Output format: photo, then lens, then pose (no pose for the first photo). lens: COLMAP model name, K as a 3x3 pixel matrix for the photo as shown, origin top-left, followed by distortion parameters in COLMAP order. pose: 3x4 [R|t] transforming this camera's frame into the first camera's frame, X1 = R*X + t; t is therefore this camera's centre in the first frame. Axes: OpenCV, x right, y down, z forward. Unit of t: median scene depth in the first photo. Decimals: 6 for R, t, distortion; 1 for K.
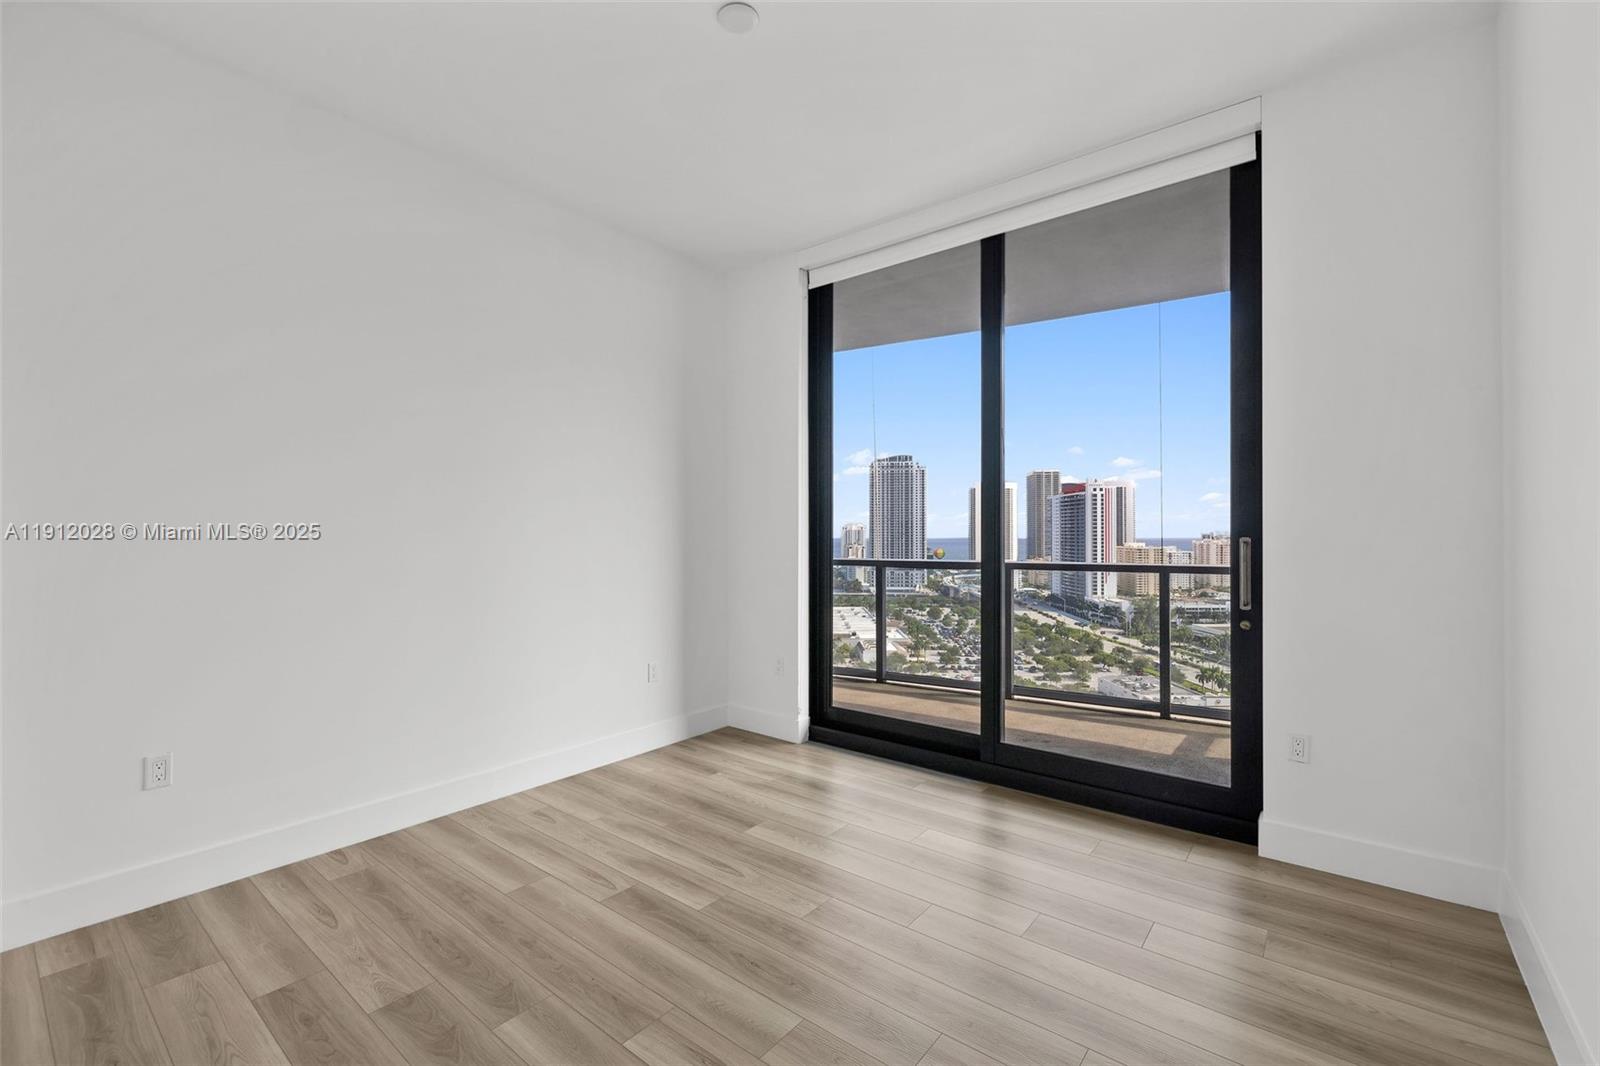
lens RADIAL K [[688.4, 0, 815.9], [0, 688.4, 540.3], [0, 0, 1]] dist [-0.000696, -0.000993]
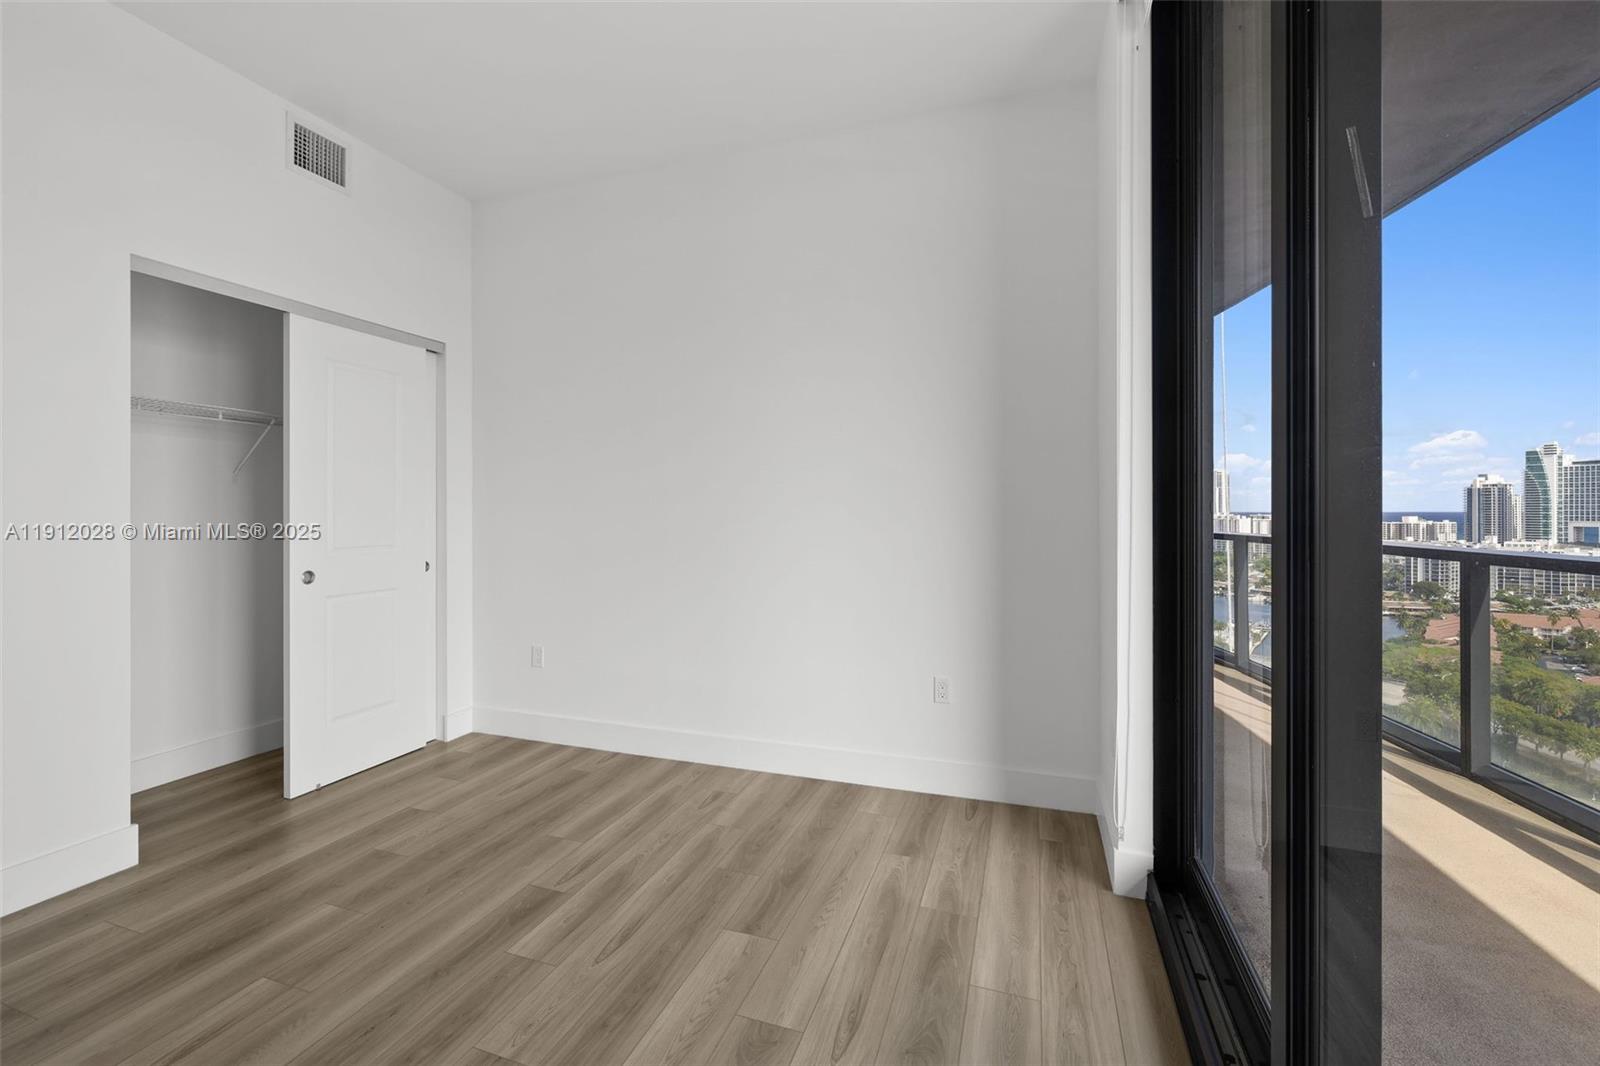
lens RADIAL K [[688.4, 0, 806.3], [0, 688.4, 528.1], [0, 0, 1]] dist [-0.000696, -0.000993]
pose [[0.303805, 0.023835, -0.952436, 0.551433], [-0.003565, 0.999708, 0.023881, -0.002991], [0.952728, -0.003859, 0.303801, 0.825858]]
